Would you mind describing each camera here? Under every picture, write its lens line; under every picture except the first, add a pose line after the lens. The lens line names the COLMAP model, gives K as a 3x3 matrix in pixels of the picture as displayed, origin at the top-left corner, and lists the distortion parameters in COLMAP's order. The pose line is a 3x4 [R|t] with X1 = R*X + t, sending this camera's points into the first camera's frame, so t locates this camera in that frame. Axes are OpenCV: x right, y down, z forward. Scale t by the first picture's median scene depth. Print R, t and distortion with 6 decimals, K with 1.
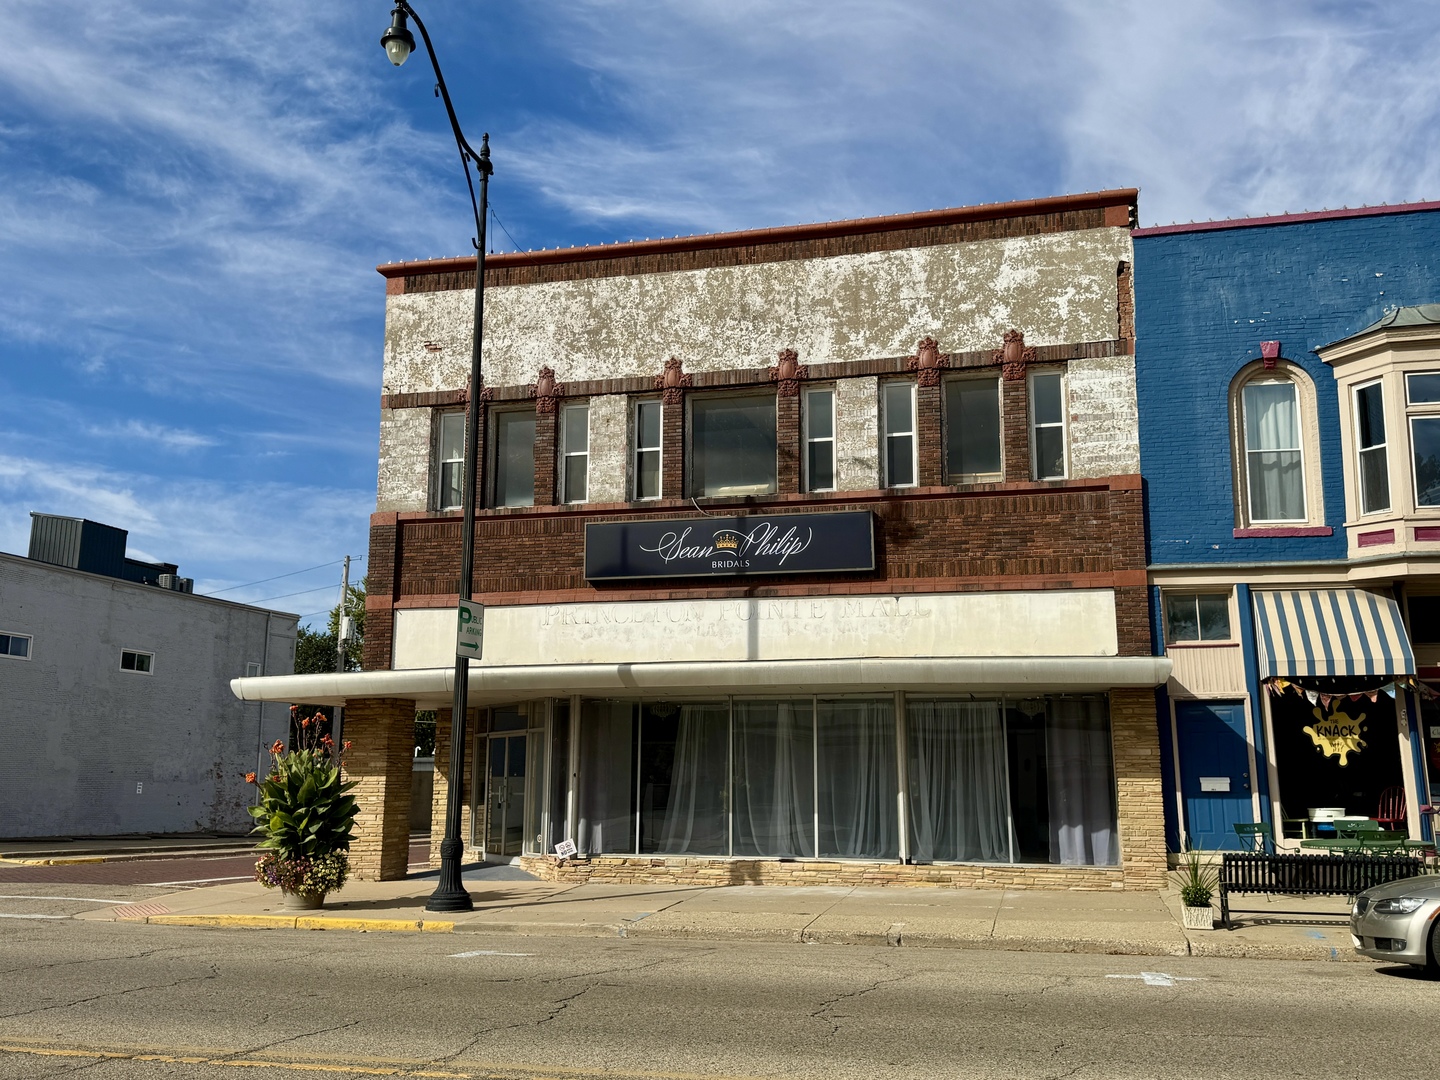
lens RADIAL K [[1316.4, 0, 722.5], [0, 1316.4, 548.1], [0, 0, 1]] dist [0.115469, 0.000000]
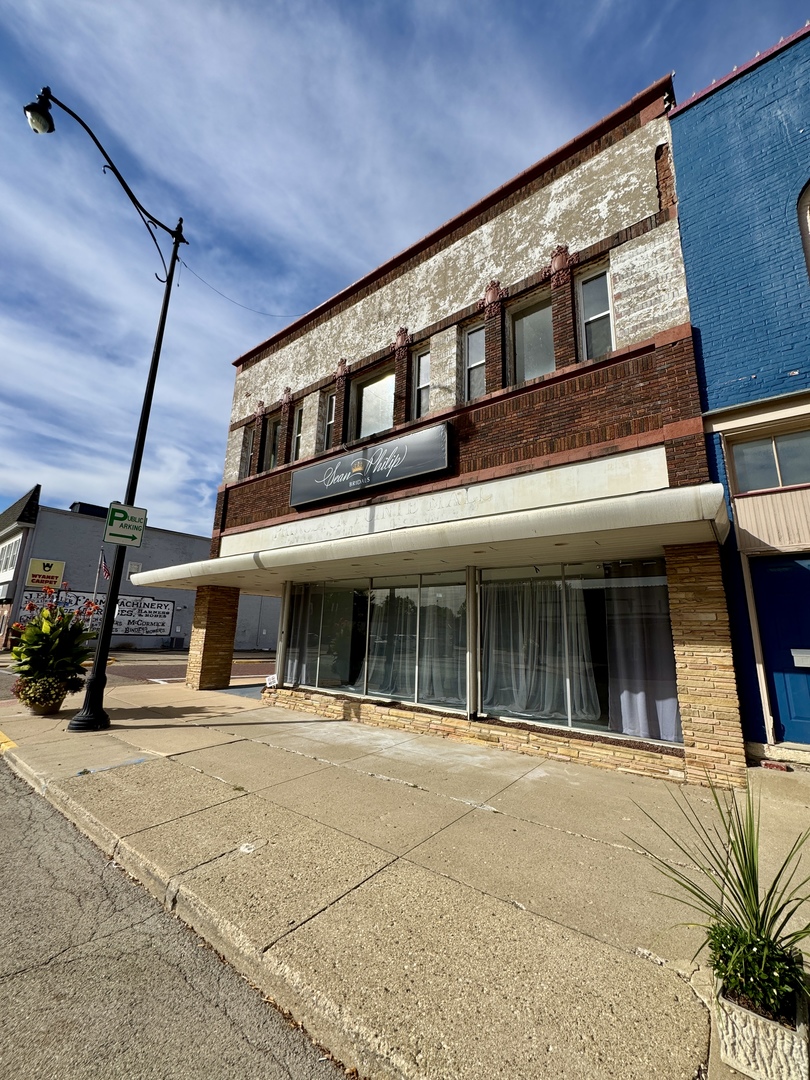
lens RADIAL K [[430.2, 0, 408.8], [0, 430.2, 543.9], [0, 0, 1]] dist [-0.003563, 0.000511]
pose [[0.915611, -0.058359, -0.397806, 0.229799], [0.043882, 0.998004, -0.045409, 0.099982], [0.399662, 0.024120, 0.916345, 0.609768]]
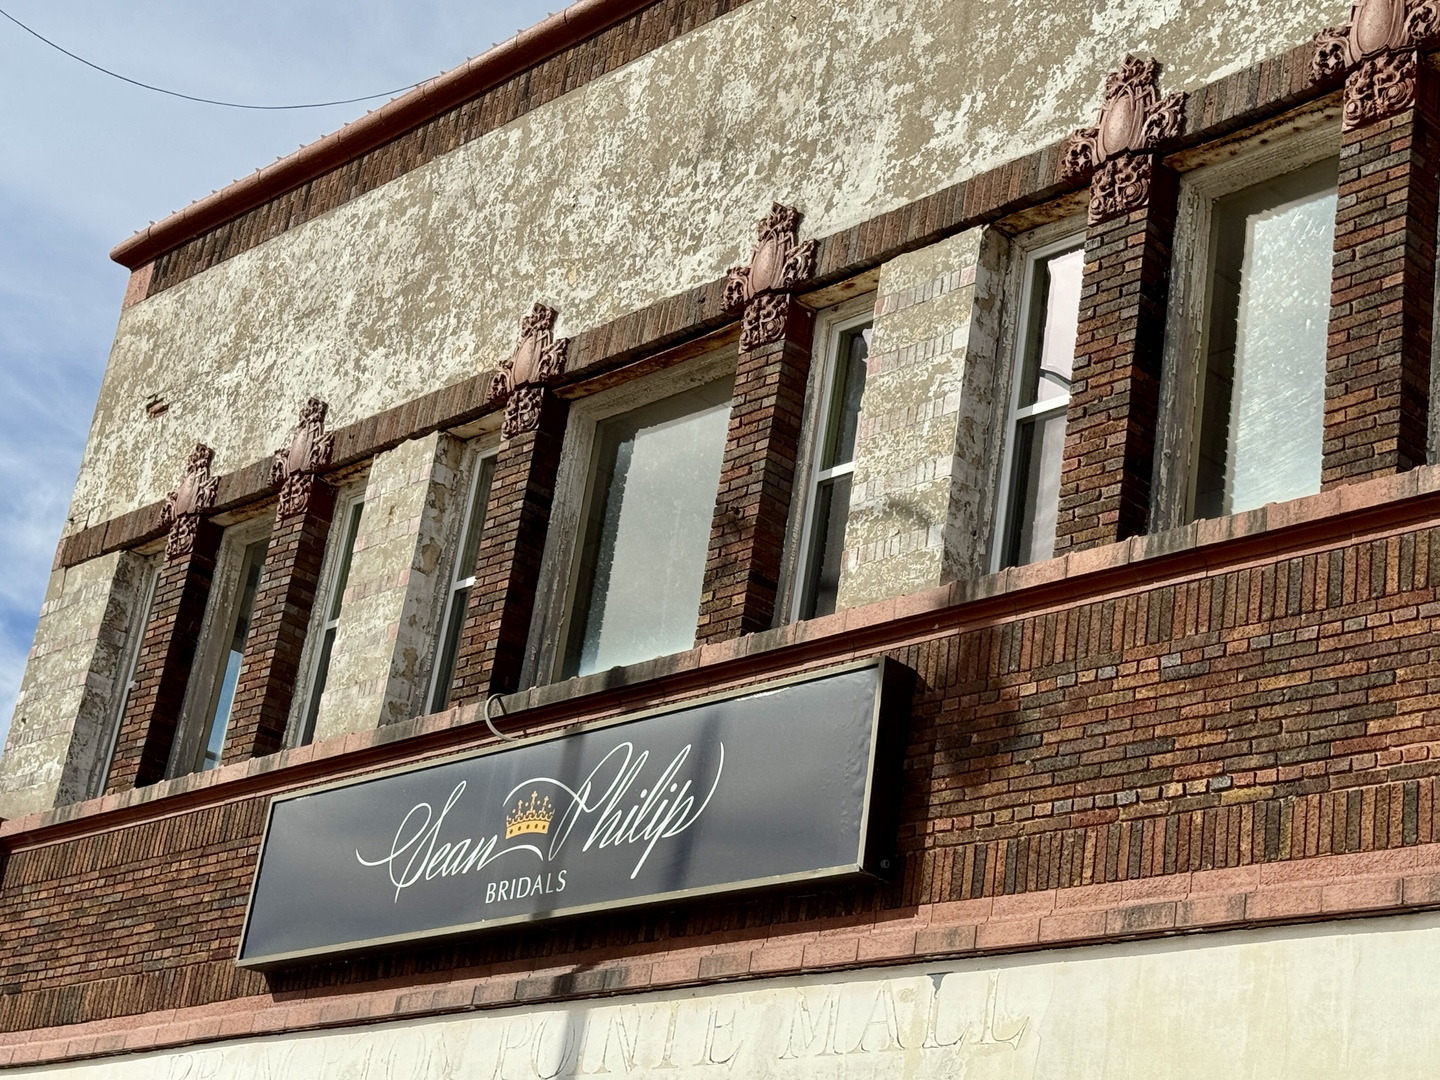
lens RADIAL K [[2610.1, 0, 717.1], [0, 2610.1, 551.0], [0, 0, 1]] dist [0.138921, 0.000000]
pose [[0.830152, -0.103364, -0.547873, 0.377772], [-0.043534, 0.967647, -0.248524, 0.084474], [0.555836, 0.230163, 0.798794, 0.531313]]
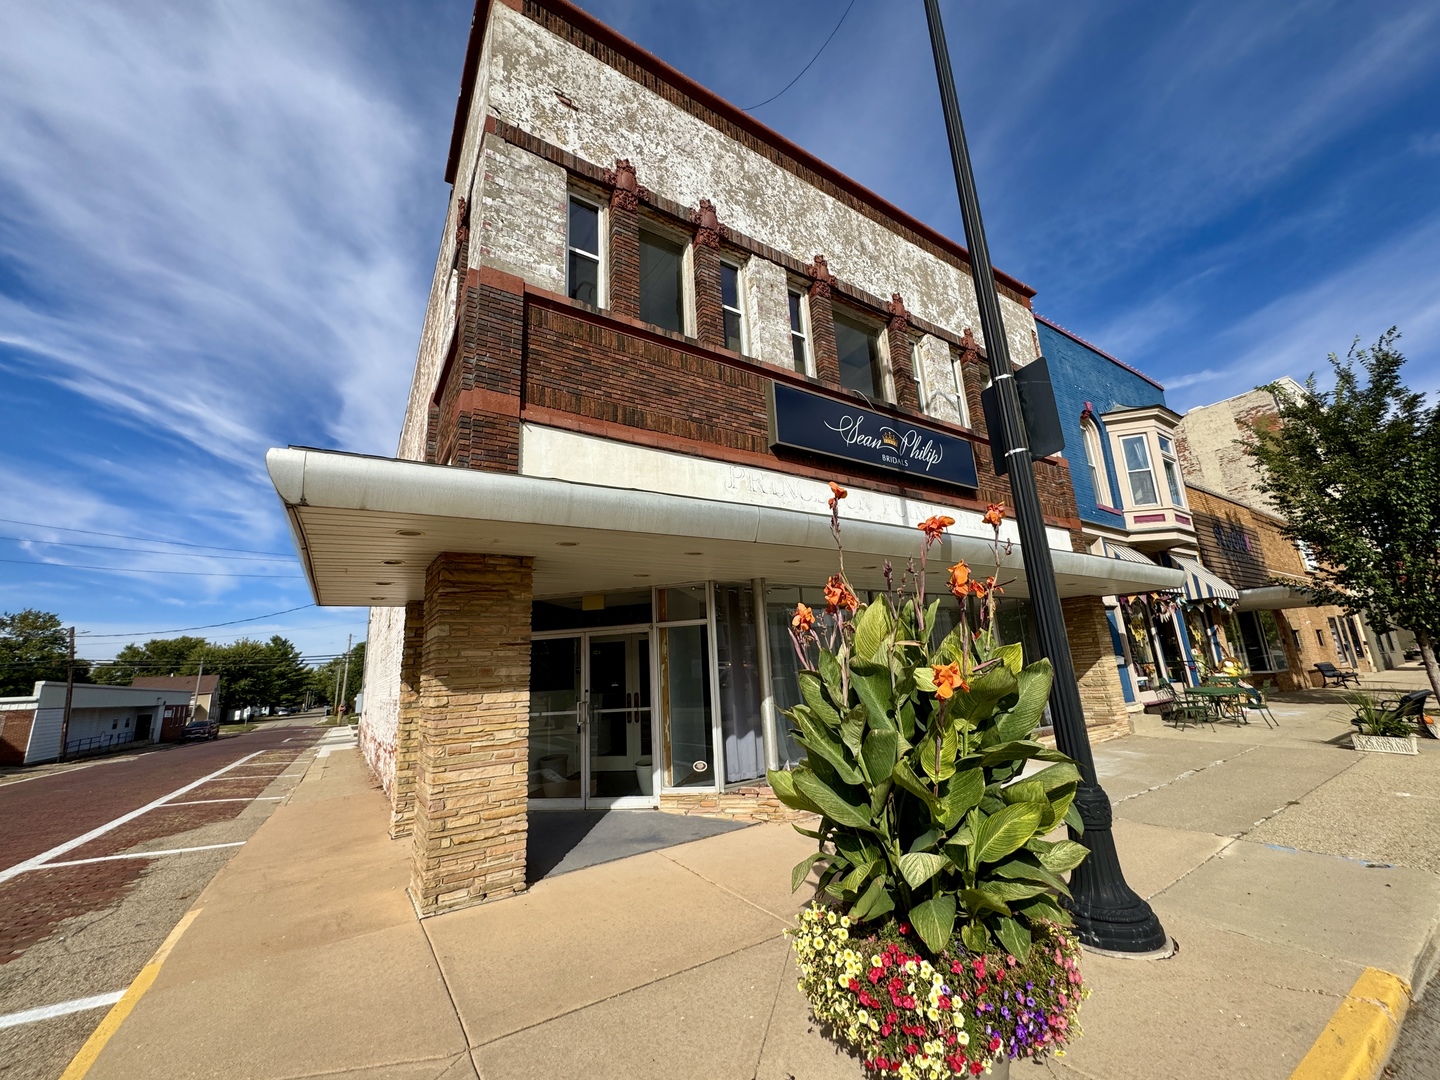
lens RADIAL K [[573.6, 0, 723.3], [0, 573.6, 543.0], [0, 0, 1]] dist [-0.003563, 0.000511]
pose [[0.668285, 0.132589, 0.731994, -0.398780], [-0.073172, 0.990933, -0.112688, 0.135122], [-0.740298, 0.021746, 0.671927, 0.803722]]
